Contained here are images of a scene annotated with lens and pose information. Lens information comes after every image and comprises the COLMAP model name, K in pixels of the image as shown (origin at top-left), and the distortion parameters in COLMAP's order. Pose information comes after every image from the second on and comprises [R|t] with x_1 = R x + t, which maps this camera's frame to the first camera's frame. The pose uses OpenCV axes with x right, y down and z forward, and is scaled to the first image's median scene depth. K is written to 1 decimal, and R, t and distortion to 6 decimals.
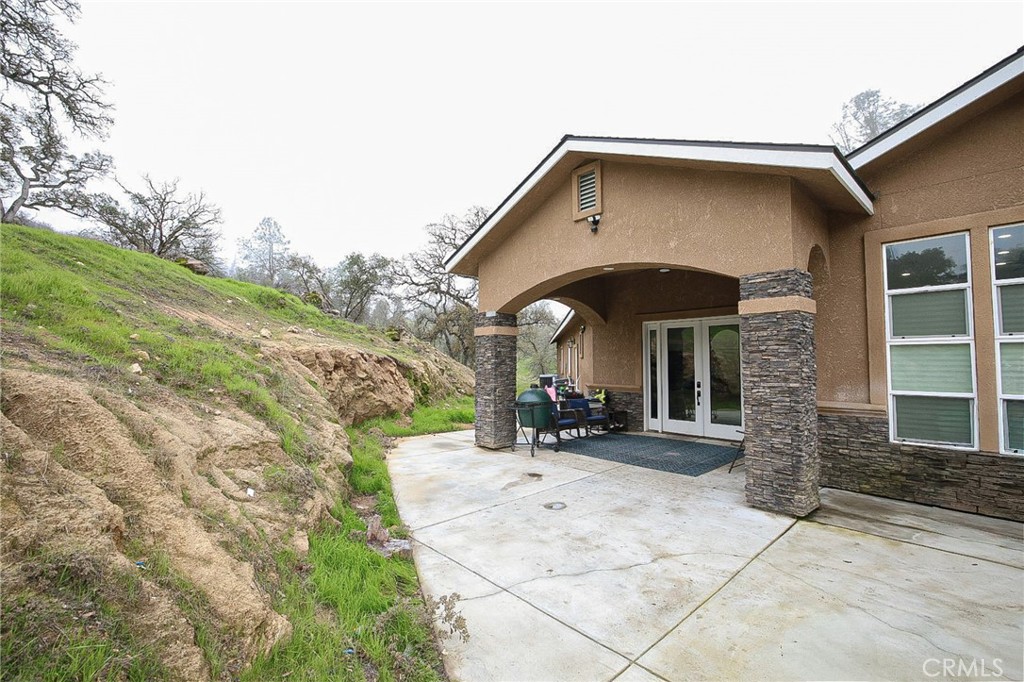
lens RADIAL K [[429.6, 0, 512.0], [0, 429.6, 341.0], [0, 0, 1]] dist [-0.043985, 0.015000]
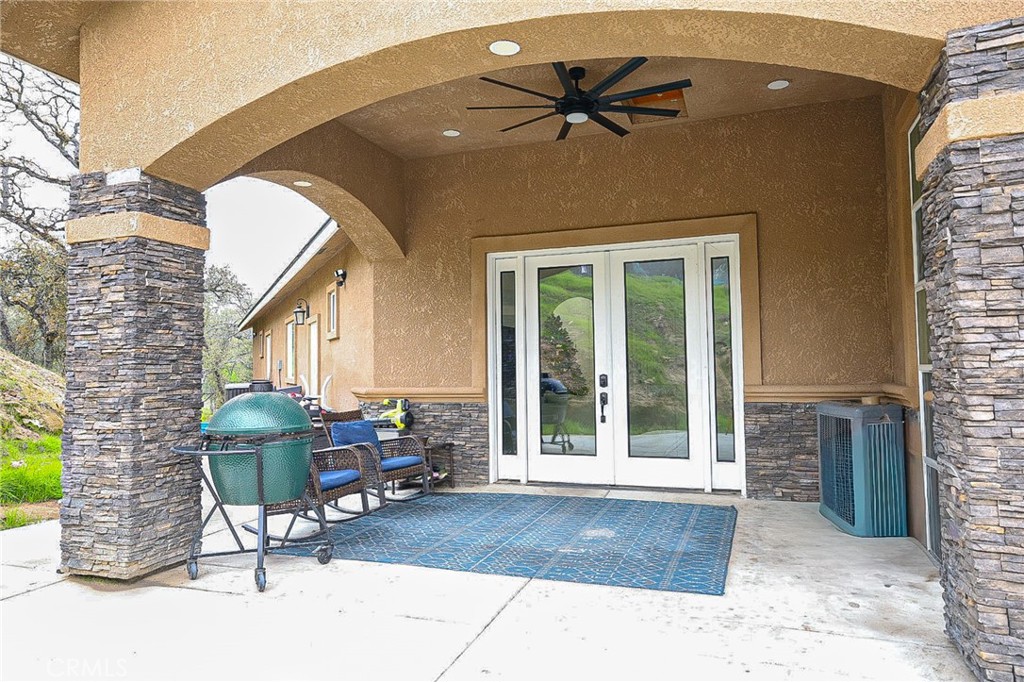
lens RADIAL K [[683.9, 0, 509.1], [0, 683.9, 332.9], [0, 0, 1]] dist [-0.006768, 0.033569]
pose [[0.887558, 0.012966, 0.460514, -0.023036], [-0.010472, 0.999913, -0.007972, 0.052312], [-0.460577, 0.002253, 0.887617, 0.331424]]
